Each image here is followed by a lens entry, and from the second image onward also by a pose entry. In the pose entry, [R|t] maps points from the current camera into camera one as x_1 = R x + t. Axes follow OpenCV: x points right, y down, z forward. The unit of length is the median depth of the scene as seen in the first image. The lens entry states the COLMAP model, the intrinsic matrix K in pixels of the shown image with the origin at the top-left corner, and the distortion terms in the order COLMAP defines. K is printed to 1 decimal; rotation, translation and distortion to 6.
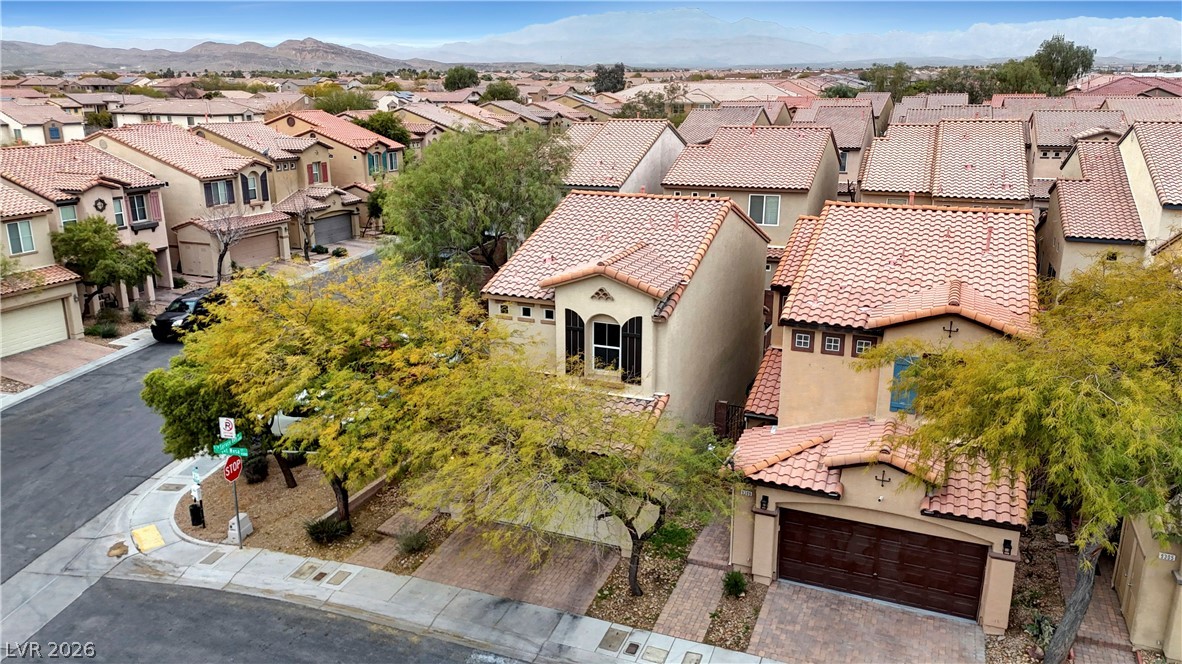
lens RADIAL K [[861.8, 0, 589.8], [0, 861.8, 332.1], [0, 0, 1]] dist [0.036671, -0.003927]
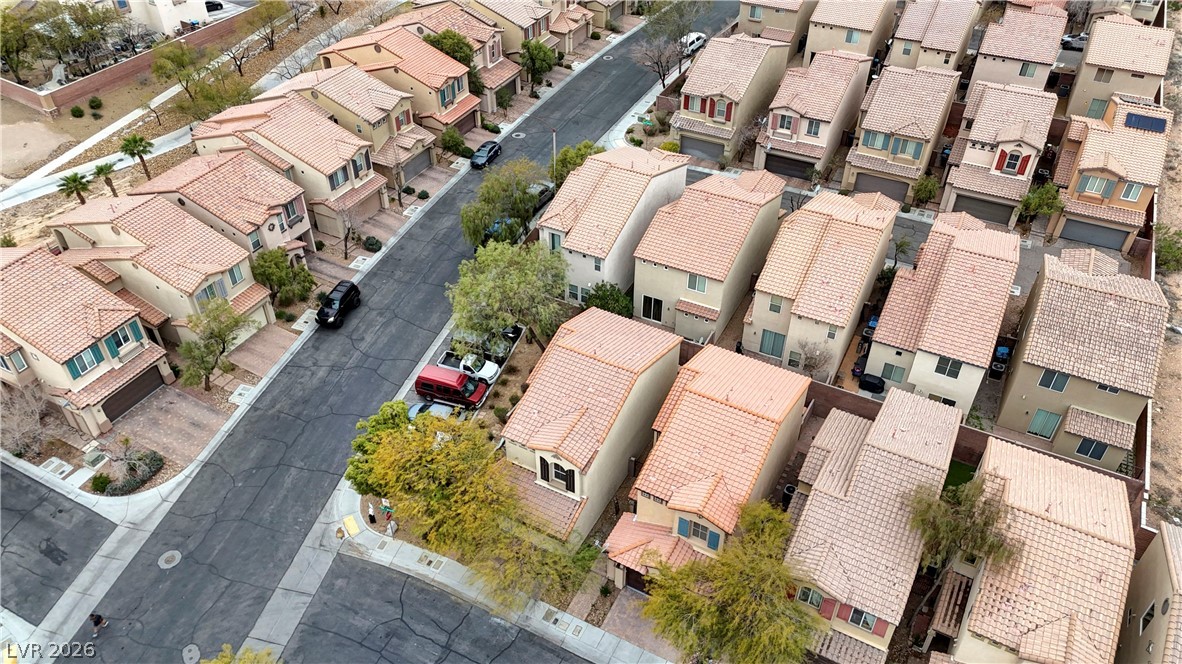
lens RADIAL K [[861.8, 0, 591.6], [0, 861.8, 330.7], [0, 0, 1]] dist [0.036671, -0.003927]
pose [[0.994688, 0.067967, -0.077302, 0.233909], [-0.030398, 0.911464, 0.410255, -1.151749], [0.098342, -0.405726, 0.908689, -0.736804]]
